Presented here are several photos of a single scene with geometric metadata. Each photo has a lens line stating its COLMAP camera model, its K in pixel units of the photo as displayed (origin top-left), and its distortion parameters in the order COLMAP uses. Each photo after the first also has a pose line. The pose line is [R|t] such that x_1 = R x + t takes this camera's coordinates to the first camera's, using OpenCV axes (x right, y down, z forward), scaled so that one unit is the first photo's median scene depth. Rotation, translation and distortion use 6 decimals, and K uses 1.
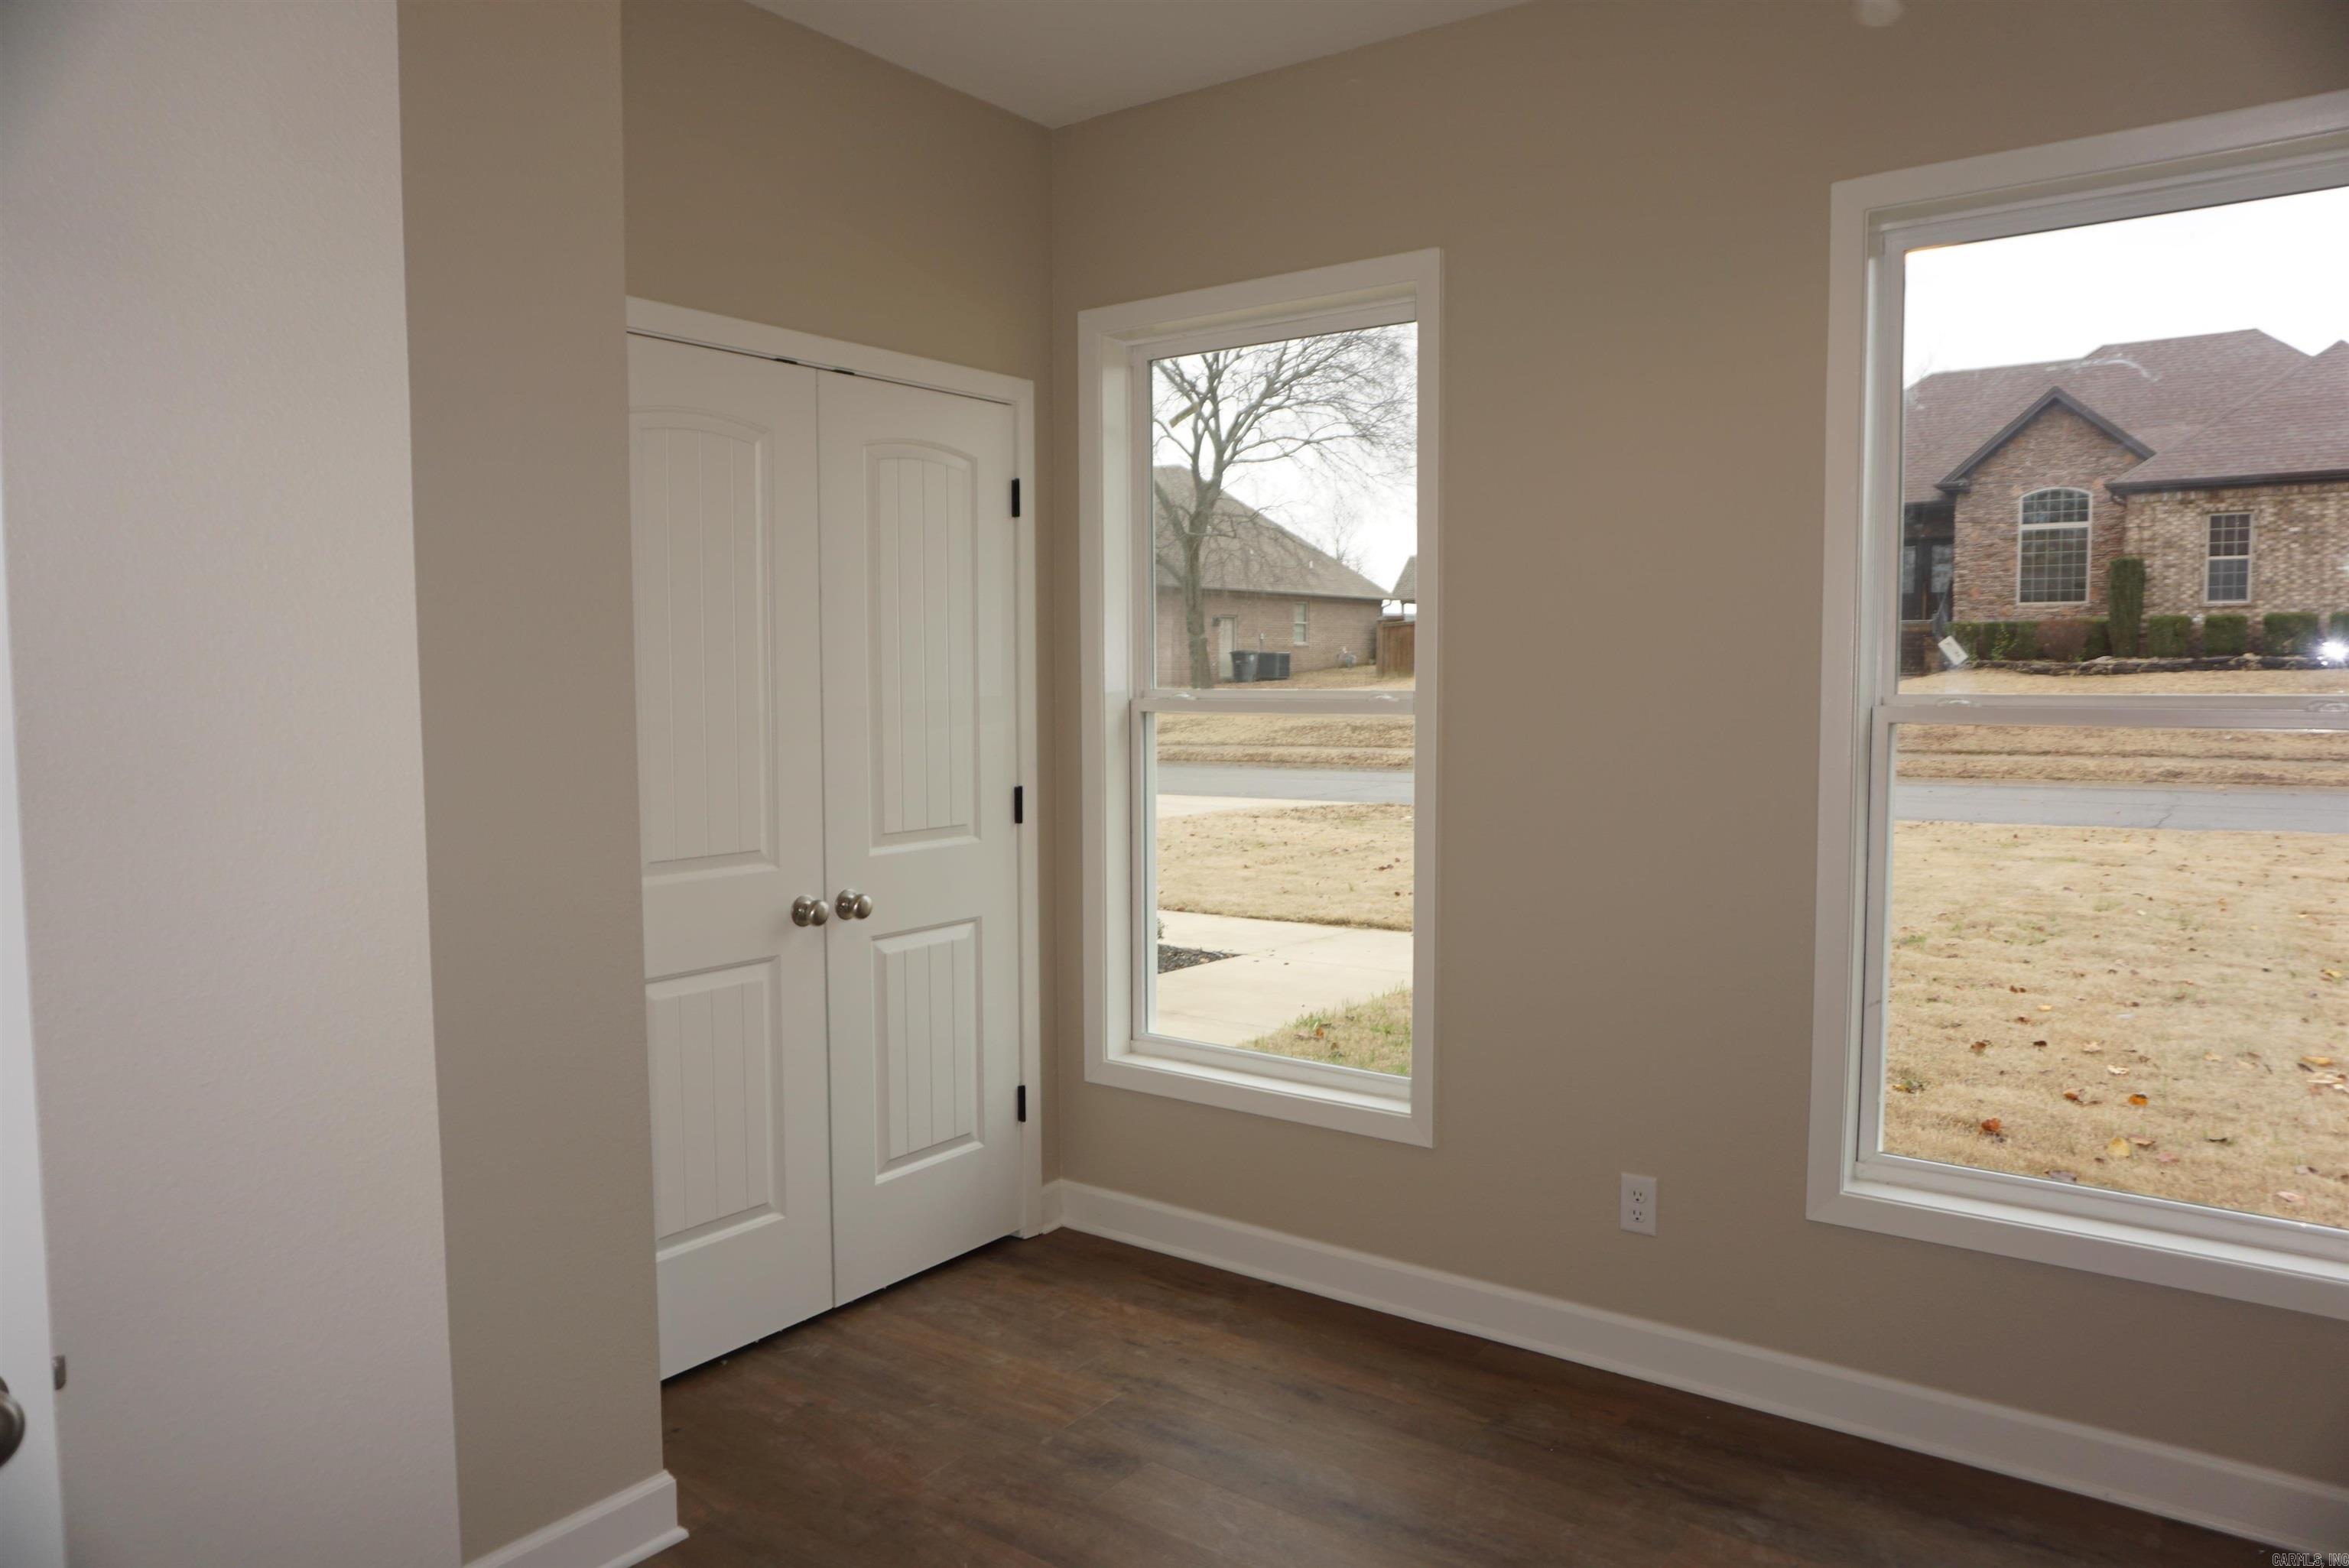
lens RADIAL K [[1565.3, 0, 1174.6], [0, 1565.3, 793.2], [0, 0, 1]] dist [-0.057283, 0.039836]
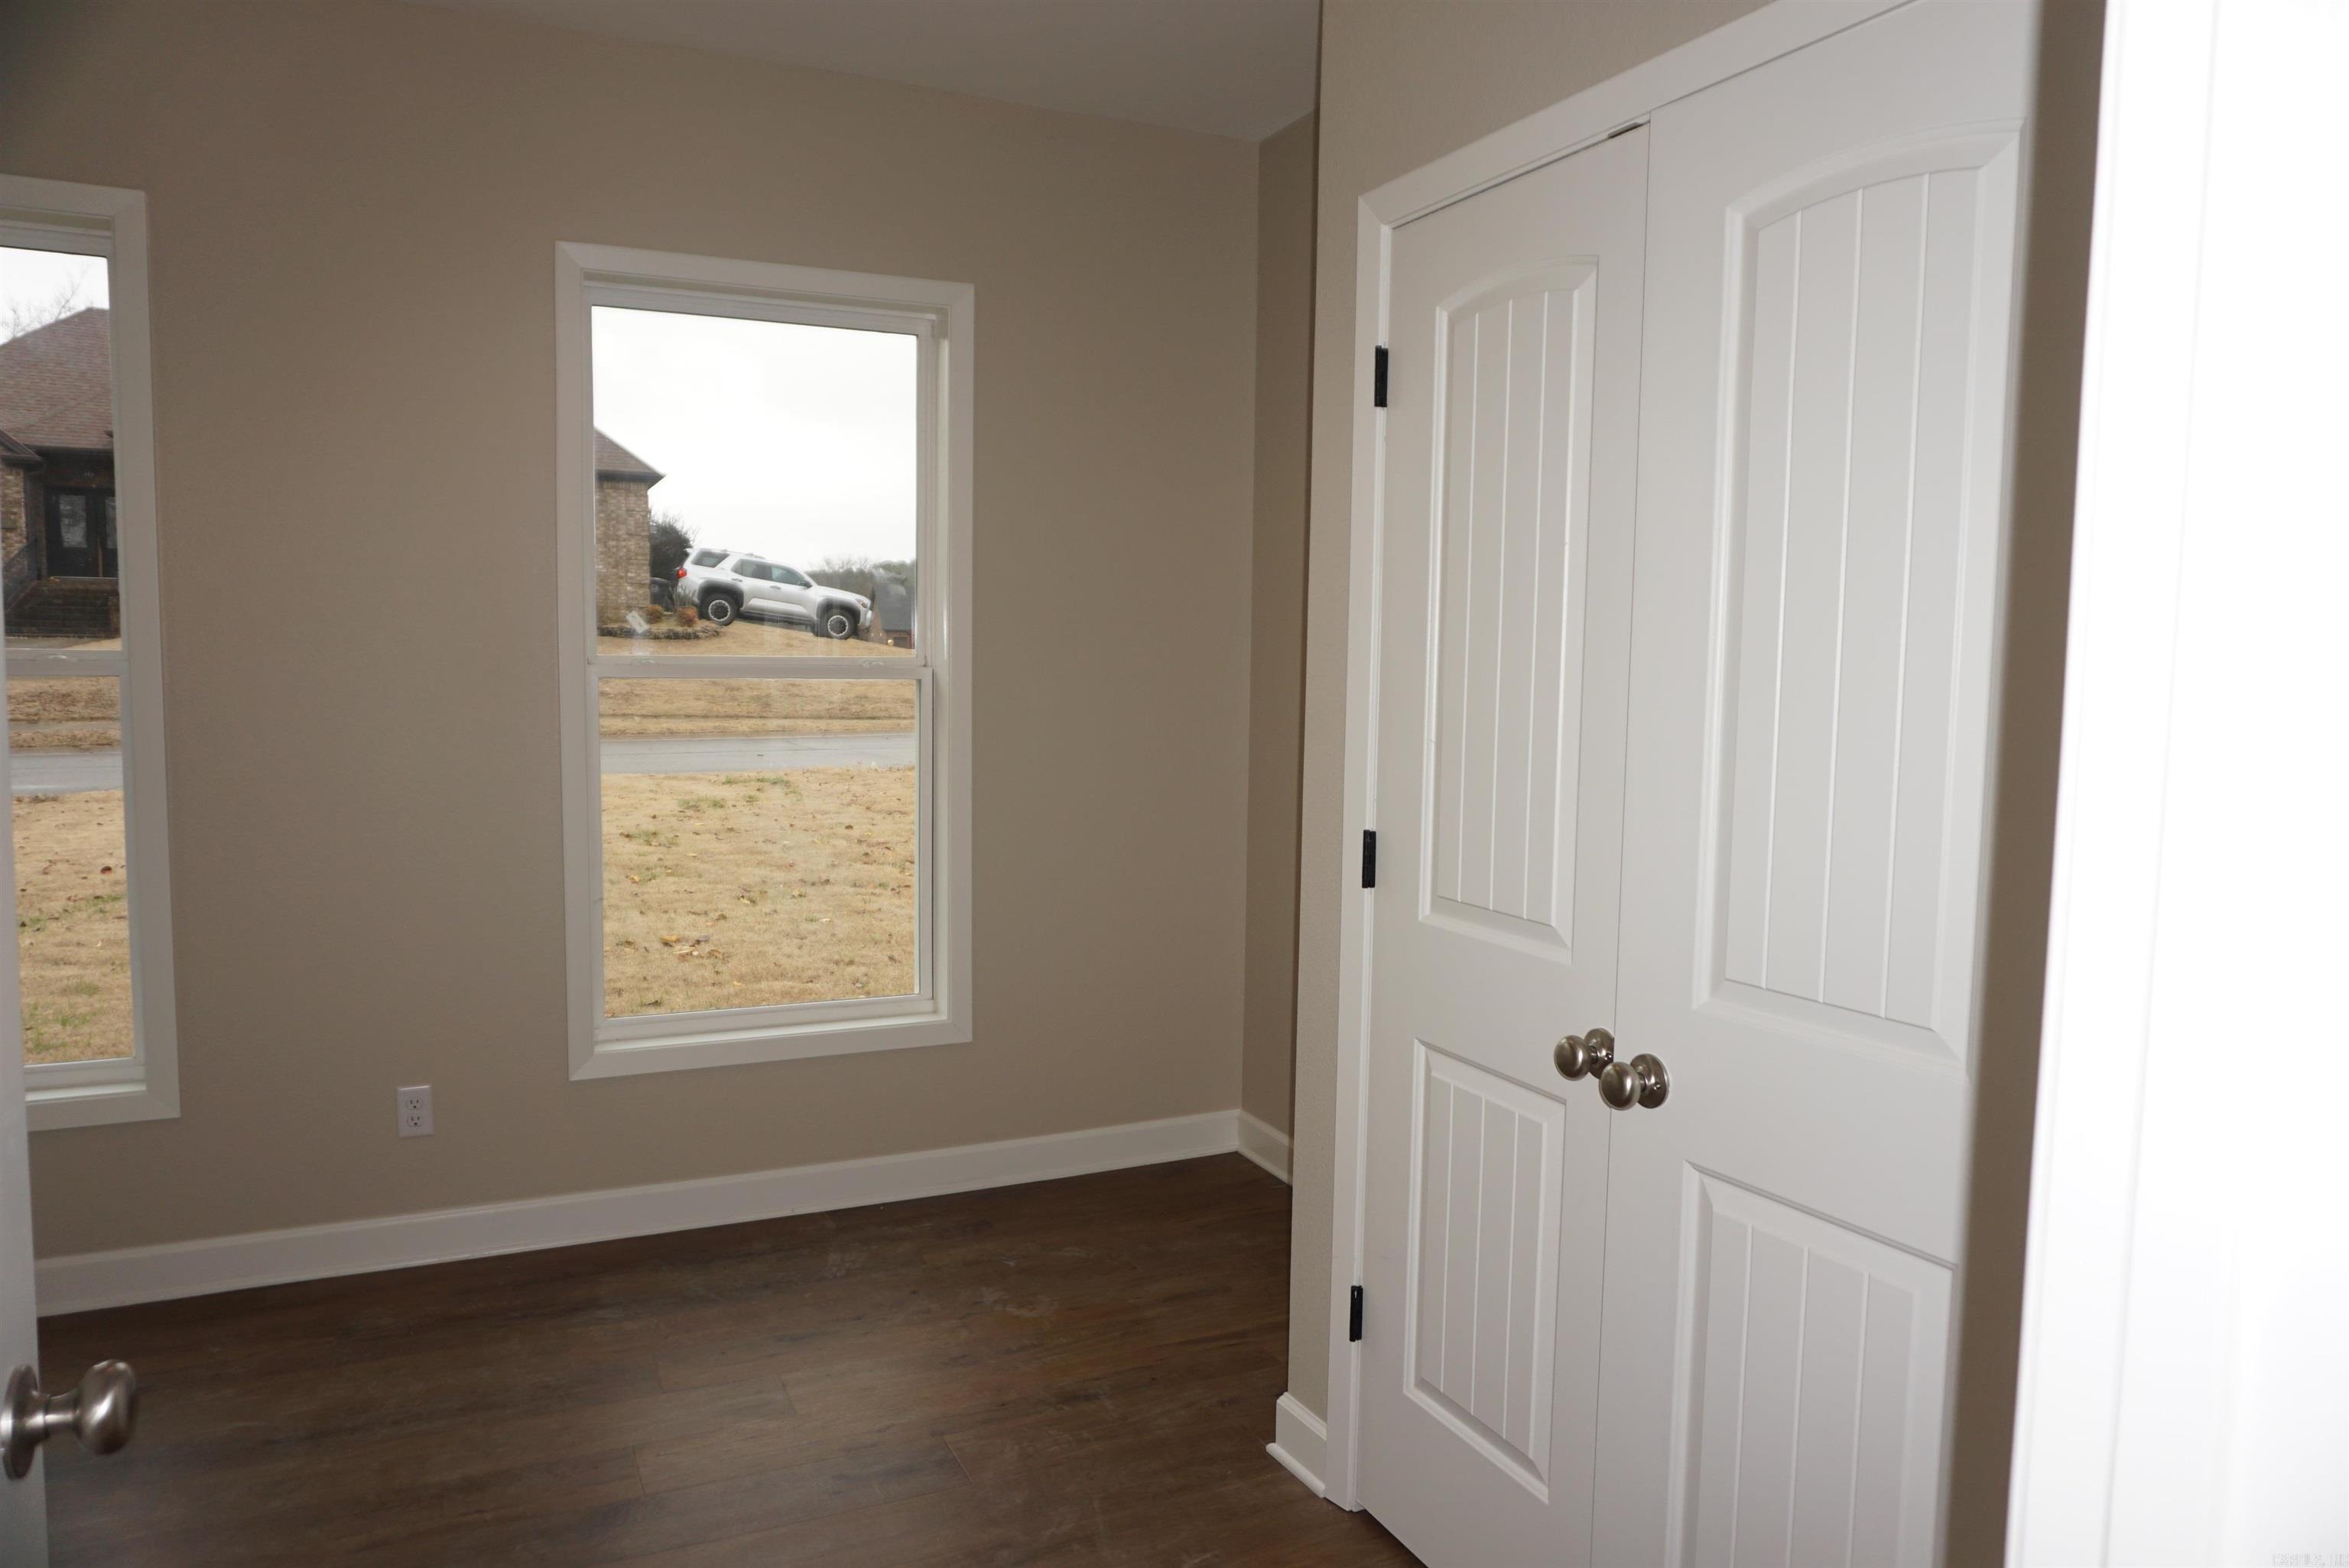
lens RADIAL K [[1565.3, 0, 1174.6], [0, 1565.3, 793.2], [0, 0, 1]] dist [-0.057283, 0.039836]
pose [[0.474649, -0.073197, 0.877126, -0.440833], [0.053620, 0.997090, 0.054192, 0.005025], [-0.878540, 0.021310, 0.477193, -0.021913]]
